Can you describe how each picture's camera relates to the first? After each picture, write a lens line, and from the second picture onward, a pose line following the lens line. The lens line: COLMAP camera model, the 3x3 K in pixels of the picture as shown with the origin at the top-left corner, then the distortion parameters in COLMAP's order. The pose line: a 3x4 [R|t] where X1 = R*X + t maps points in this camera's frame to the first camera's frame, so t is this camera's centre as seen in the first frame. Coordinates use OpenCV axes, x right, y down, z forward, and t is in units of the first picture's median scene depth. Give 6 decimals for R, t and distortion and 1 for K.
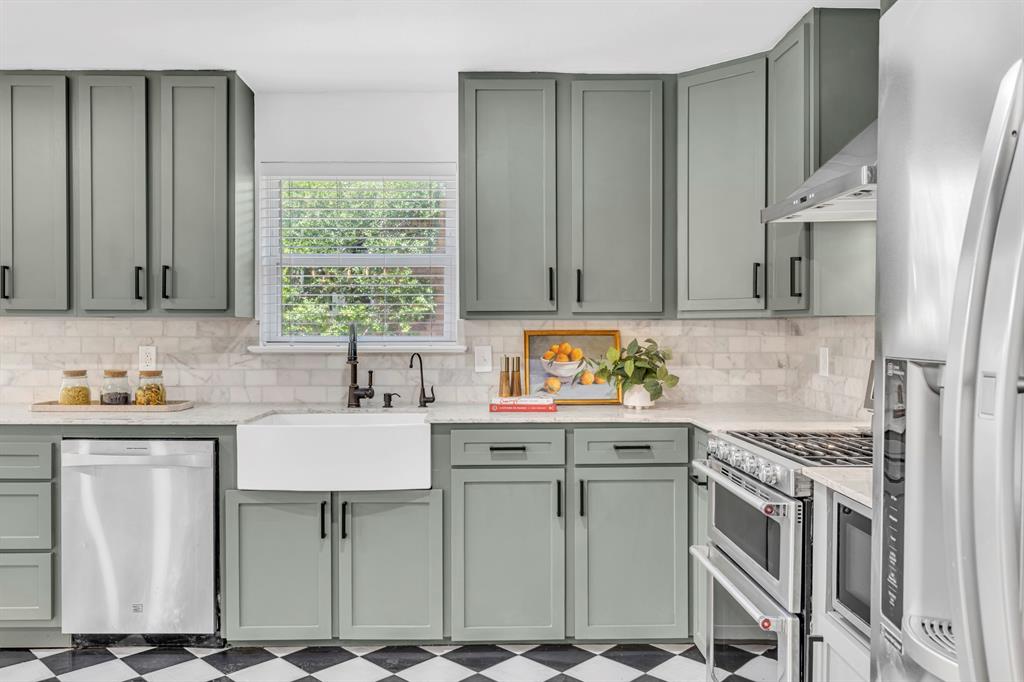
lens RADIAL K [[769.7, 0, 512.0], [0, 769.7, 341.0], [0, 0, 1]] dist [-0.004692, -0.002747]
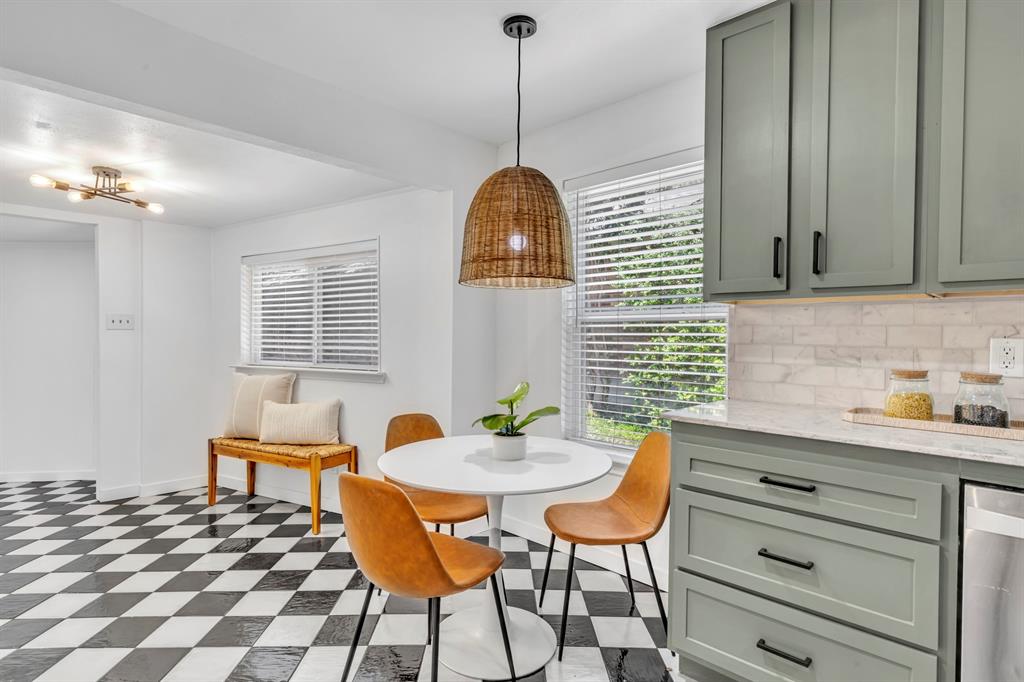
lens RADIAL K [[522.1, 0, 508.9], [0, 522.1, 343.0], [0, 0, 1]] dist [0.001890, 0.000312]
pose [[0.702332, 0.015430, -0.711682, -0.486953], [-0.018358, 0.999825, 0.003560, 0.018330], [0.711613, 0.010565, 0.702493, 0.394798]]
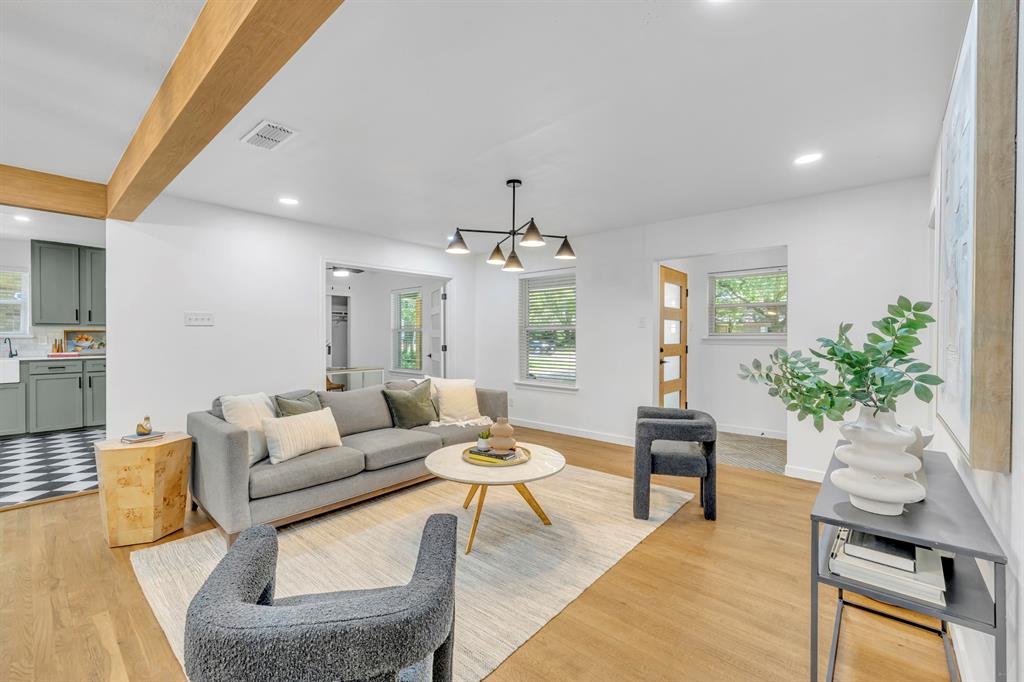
lens RADIAL K [[428.7, 0, 503.1], [0, 428.7, 339.7], [0, 0, 1]] dist [0.000515, 0.000059]
pose [[0.689134, -0.003627, 0.724625, -0.016283], [0.007824, 0.999966, -0.002436, 0.040626], [-0.724592, 0.007348, 0.689139, -1.353077]]
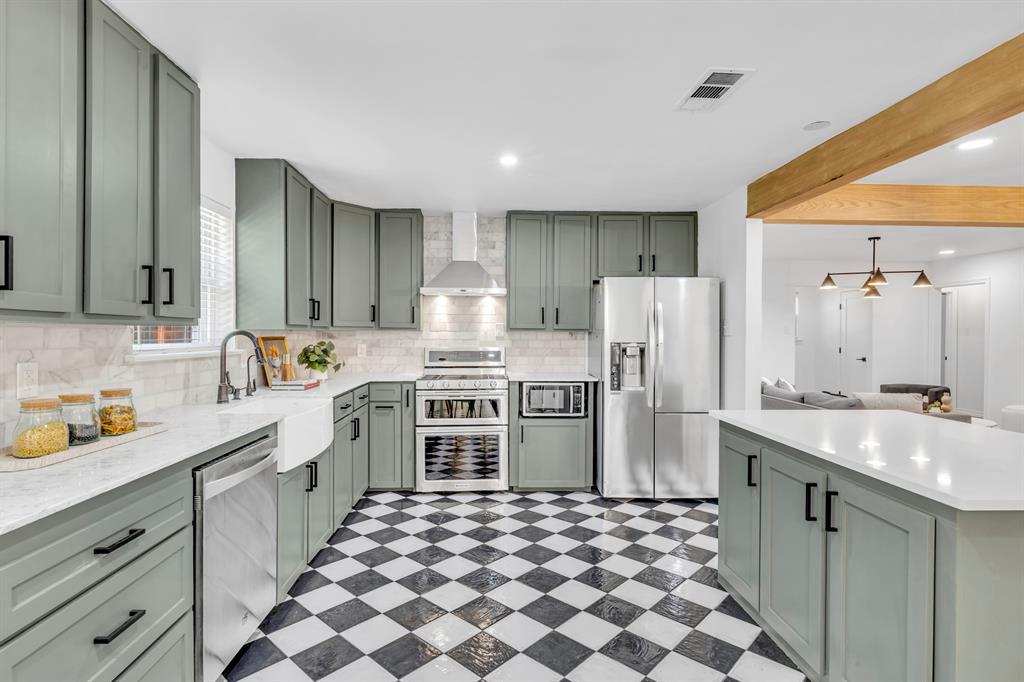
lens RADIAL K [[517.8, 0, 503.9], [0, 517.8, 338.4], [0, 0, 1]] dist [-0.002699, -0.000469]
pose [[-0.018633, -0.009168, 0.999784, -1.038675], [0.012581, 0.999877, 0.009403, -0.015887], [-0.999747, 0.012753, -0.018515, 0.600291]]
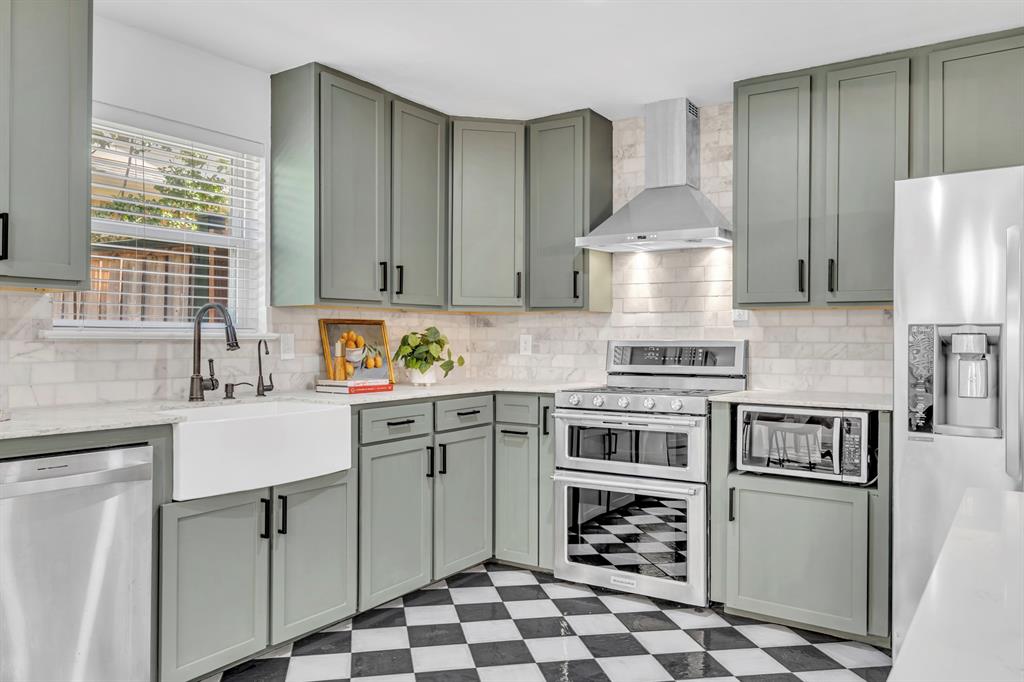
lens RADIAL K [[761.5, 0, 501.2], [0, 761.5, 338.0], [0, 0, 1]] dist [0.001634, 0.000945]
pose [[0.577951, 0.002508, 0.816068, -0.737121], [0.008102, 0.999928, -0.008810, 0.025258], [-0.816031, 0.011703, 0.577889, 0.219021]]
